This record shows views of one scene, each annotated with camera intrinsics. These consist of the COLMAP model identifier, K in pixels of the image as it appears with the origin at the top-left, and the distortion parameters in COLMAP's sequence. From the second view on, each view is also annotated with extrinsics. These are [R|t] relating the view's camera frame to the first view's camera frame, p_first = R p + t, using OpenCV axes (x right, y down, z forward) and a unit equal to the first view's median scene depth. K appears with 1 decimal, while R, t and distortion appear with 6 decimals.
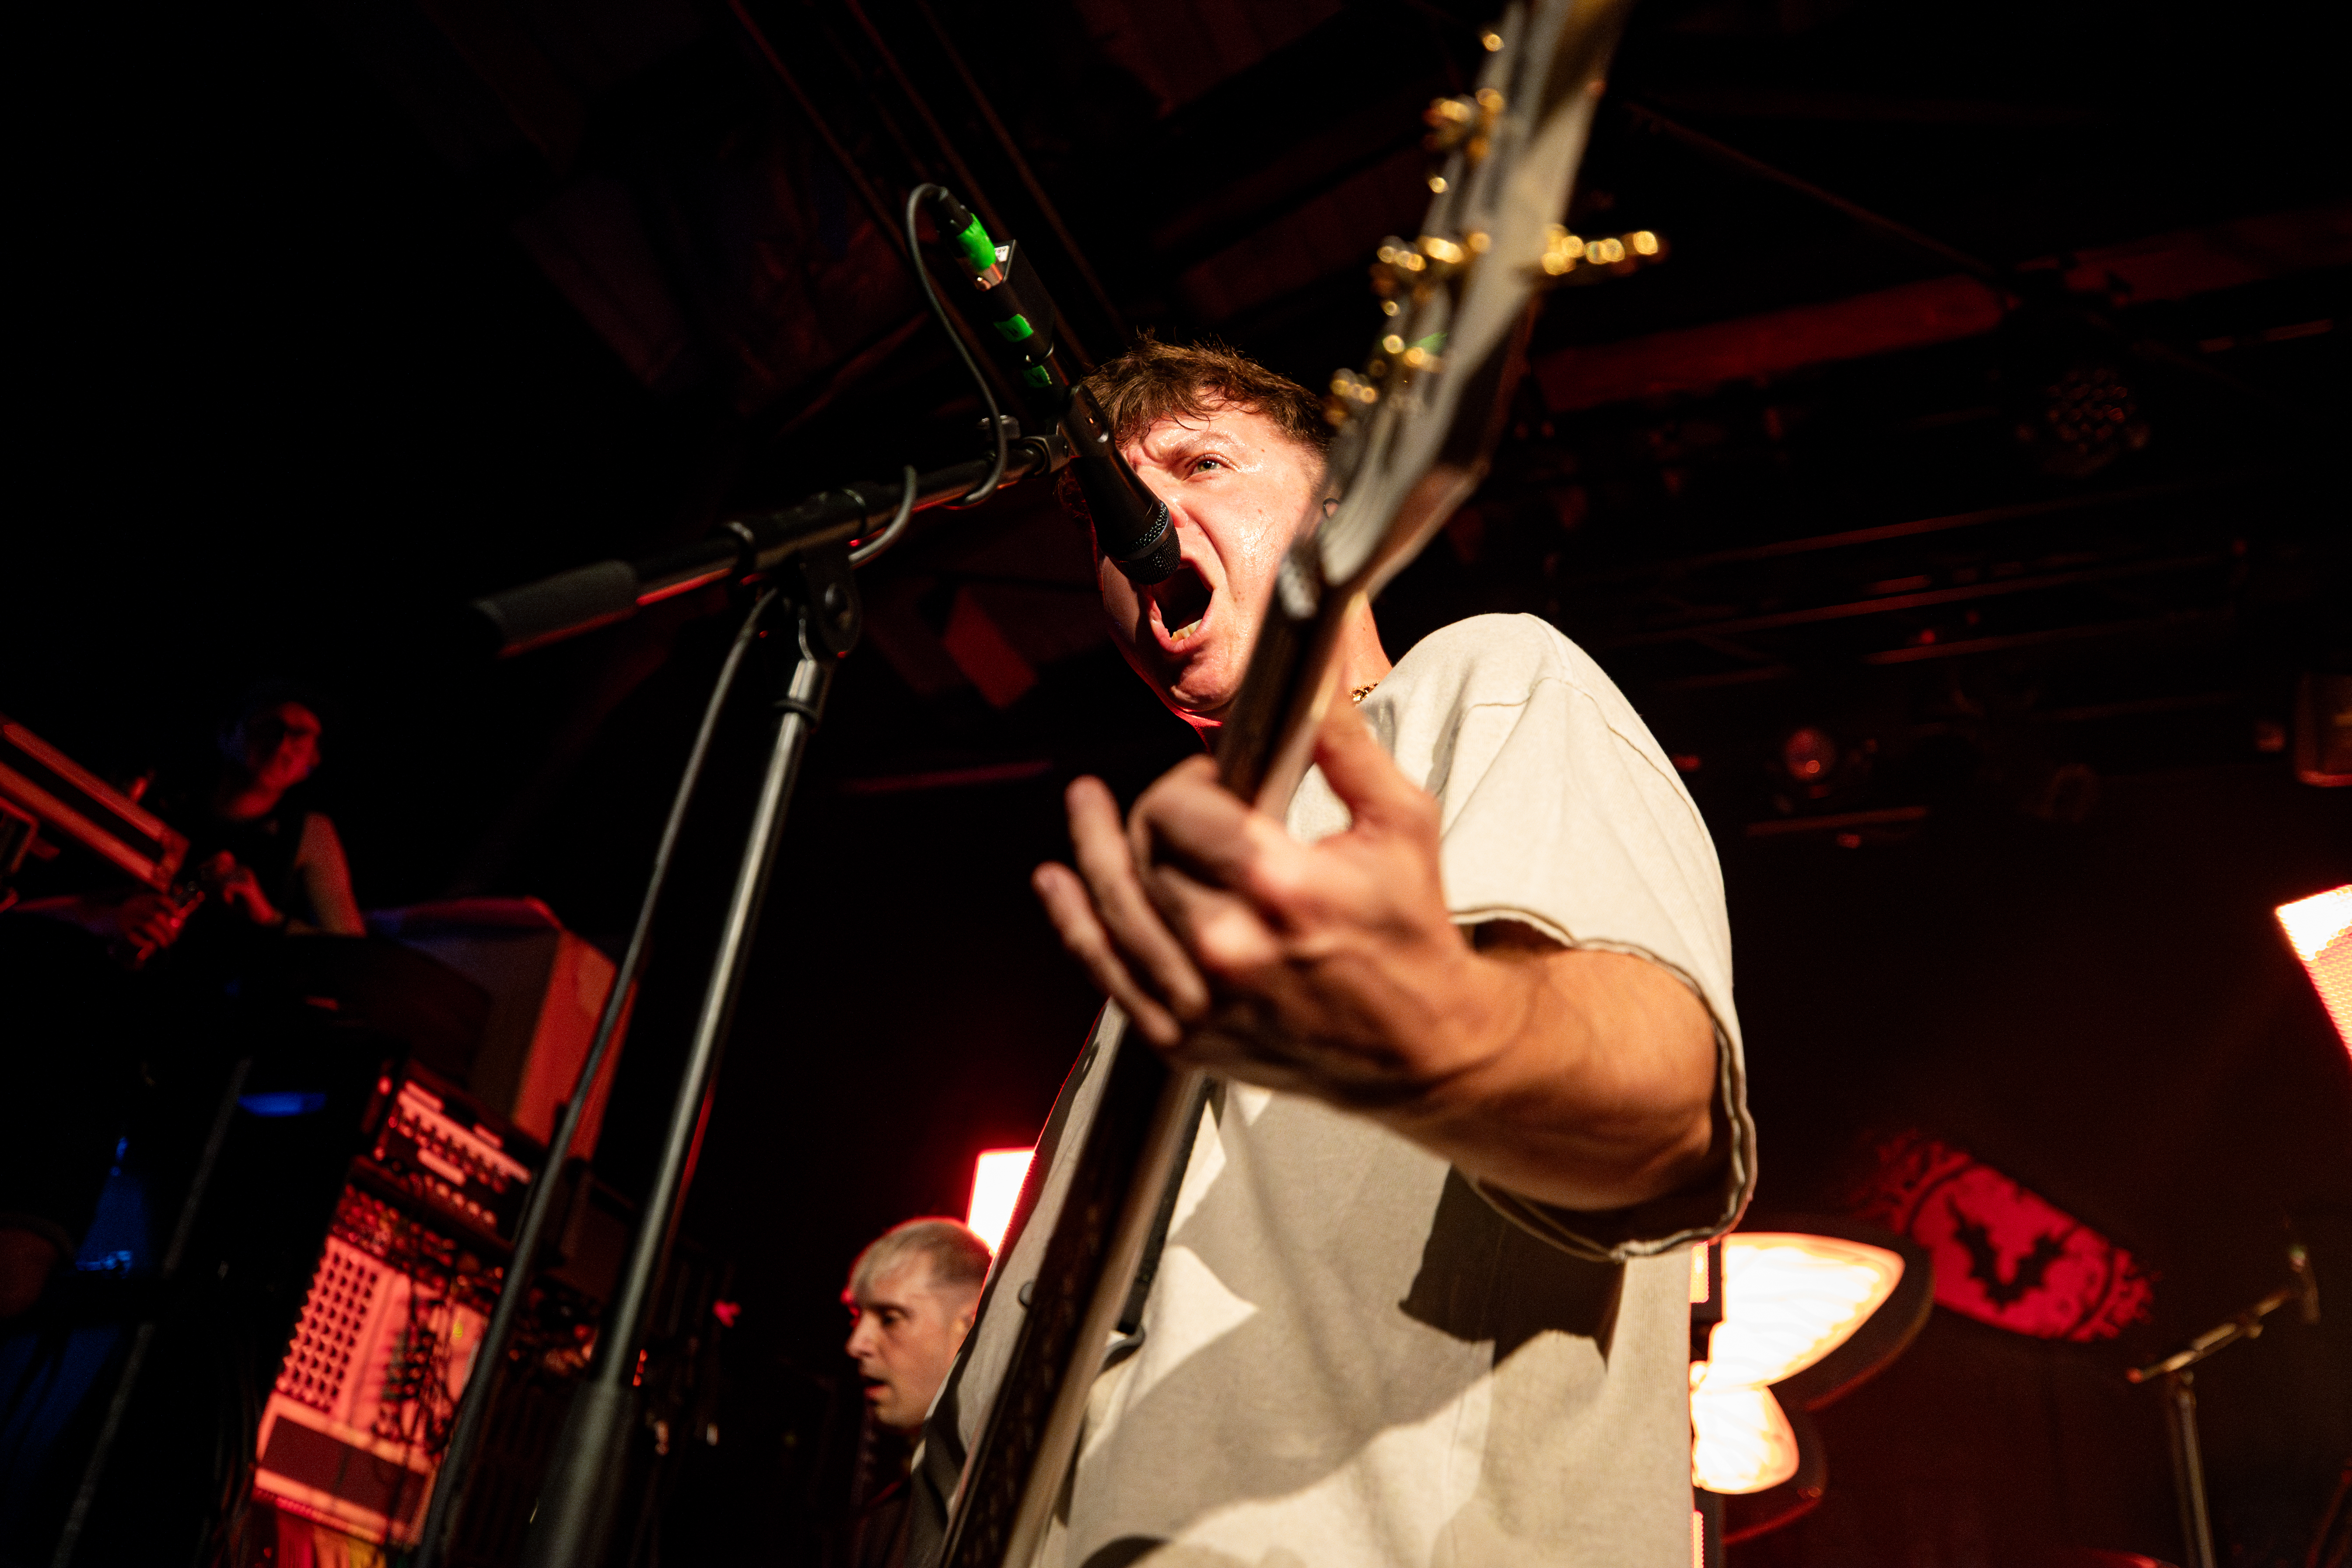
lens RADIAL K [[1987.0, 0, 1127.6], [0, 1987.0, 809.7], [0, 0, 1]] dist [0.059231, 0.002656]
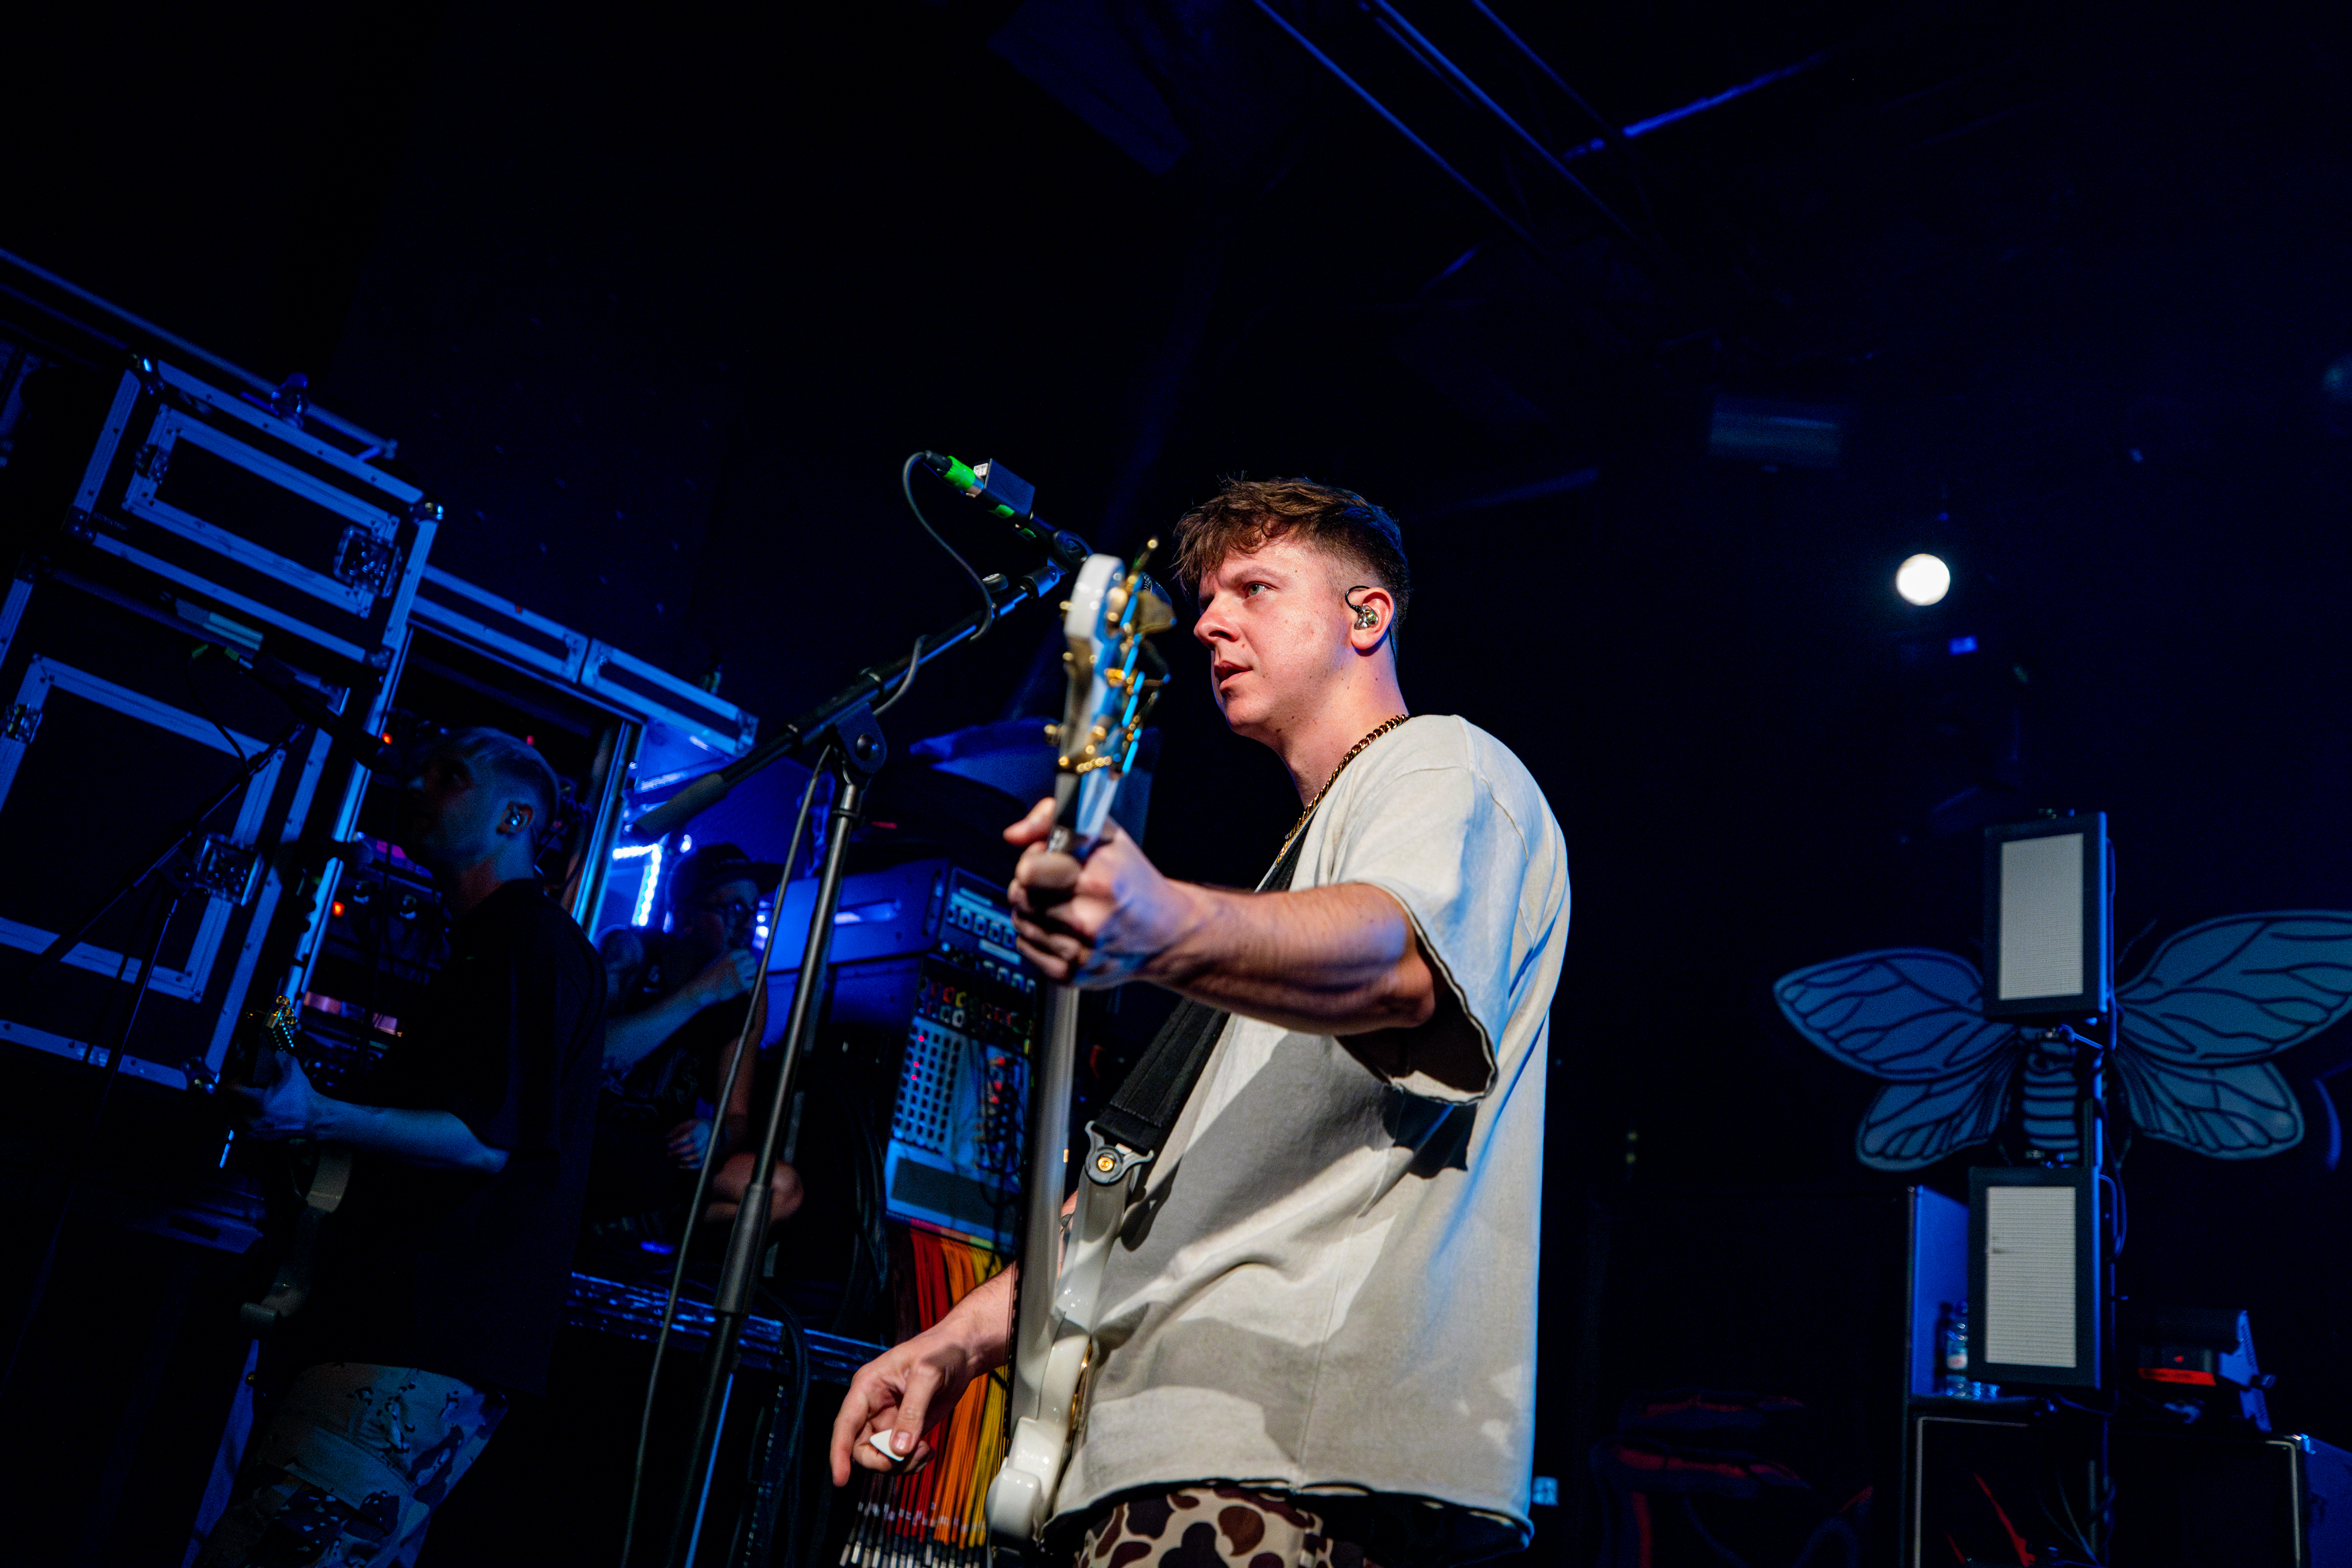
lens RADIAL K [[2274.4, 0, 1176.0], [0, 2274.4, 784.0], [0, 0, 1]] dist [-0.073723, 0.658387]
pose [[0.941510, -0.099958, -0.321819, 0.216386], [0.147345, 0.980978, 0.126377, -0.080611], [0.303065, -0.166403, 0.938329, -0.234432]]
